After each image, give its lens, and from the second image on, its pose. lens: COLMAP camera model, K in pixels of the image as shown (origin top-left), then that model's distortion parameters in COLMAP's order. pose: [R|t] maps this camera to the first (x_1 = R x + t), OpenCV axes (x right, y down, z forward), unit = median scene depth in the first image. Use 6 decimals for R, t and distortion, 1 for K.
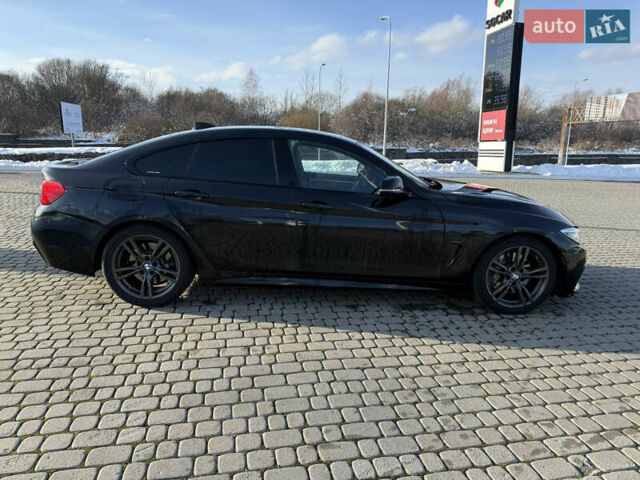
lens RADIAL K [[437.2, 0, 318.6], [0, 437.2, 240.2], [0, 0, 1]] dist [0.042116, -0.041090]
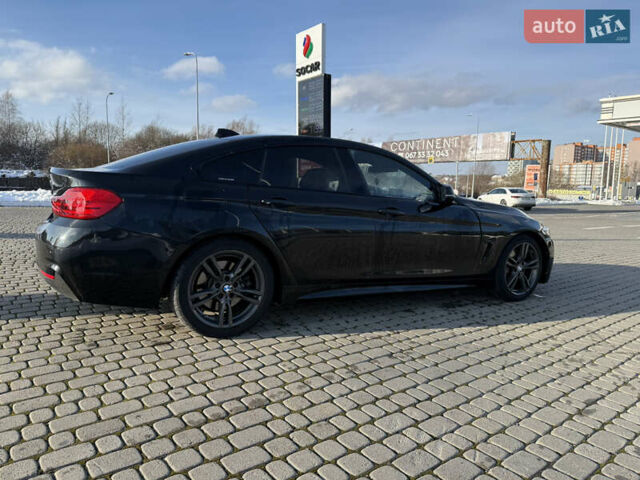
lens RADIAL K [[437.2, 0, 305.3], [0, 437.2, 245.5], [0, 0, 1]] dist [0.042116, -0.041090]
pose [[0.896507, -0.052553, 0.439901, -0.623209], [0.083521, 0.995183, -0.051324, 0.033407], [-0.435085, 0.082753, 0.896578, 0.173763]]
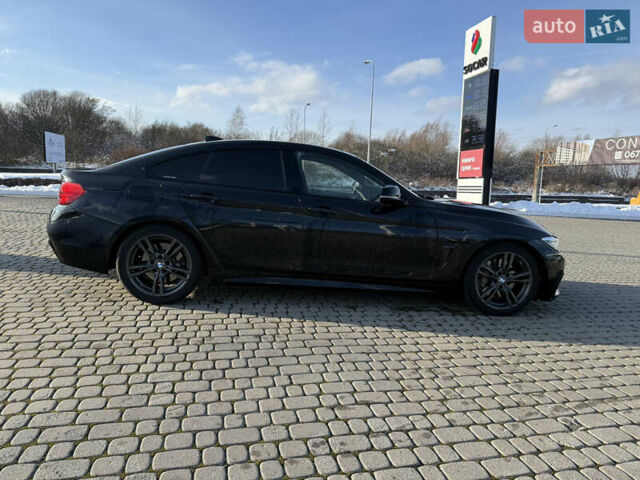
lens RADIAL K [[437.2, 0, 319.1], [0, 437.2, 243.0], [0, 0, 1]] dist [0.042116, -0.041090]
pose [[0.998812, 0.017883, 0.045334, -0.057160], [-0.014352, 0.996924, -0.077046, 0.083364], [-0.046572, 0.076304, 0.995996, -0.071231]]
